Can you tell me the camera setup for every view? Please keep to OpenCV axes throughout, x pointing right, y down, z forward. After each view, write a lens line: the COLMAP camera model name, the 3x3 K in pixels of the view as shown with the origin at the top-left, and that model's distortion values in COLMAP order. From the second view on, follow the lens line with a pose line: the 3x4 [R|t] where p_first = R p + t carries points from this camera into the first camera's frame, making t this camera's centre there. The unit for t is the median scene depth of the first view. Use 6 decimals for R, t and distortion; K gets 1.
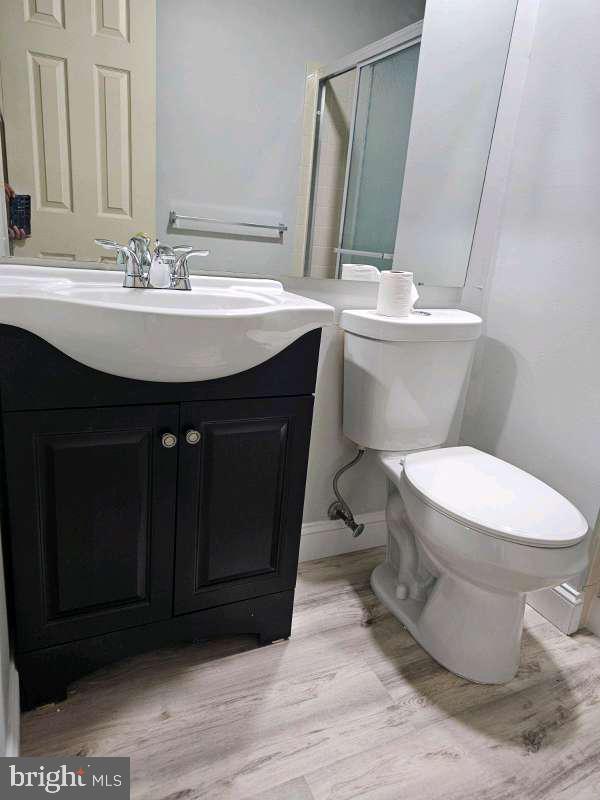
lens RADIAL K [[526.0, 0, 305.9], [0, 526.0, 395.1], [0, 0, 1]] dist [0.026014, -0.008721]
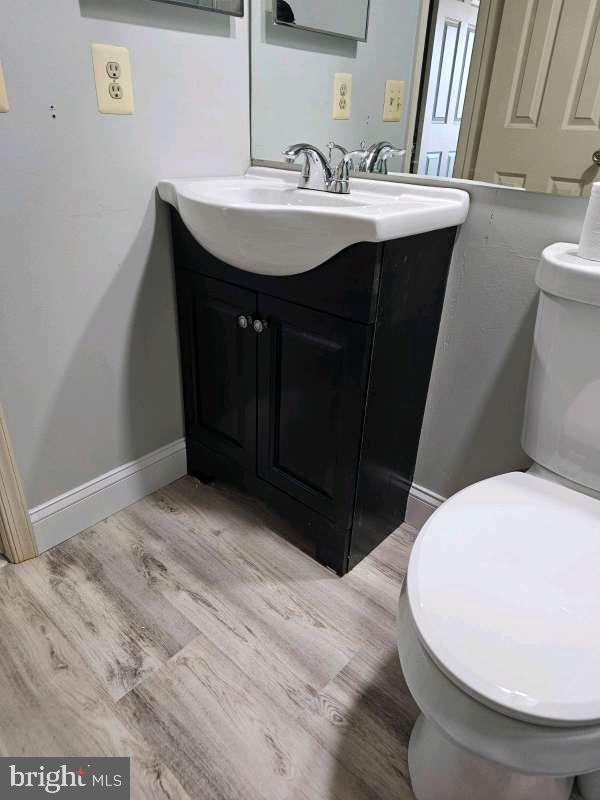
lens RADIAL K [[526.0, 0, 305.8], [0, 526.0, 399.9], [0, 0, 1]] dist [0.026014, -0.008721]
pose [[0.390054, 0.366868, -0.844550, 0.754030], [-0.270783, 0.922345, 0.275601, -0.099670], [0.880076, 0.121191, 0.459106, 0.548327]]
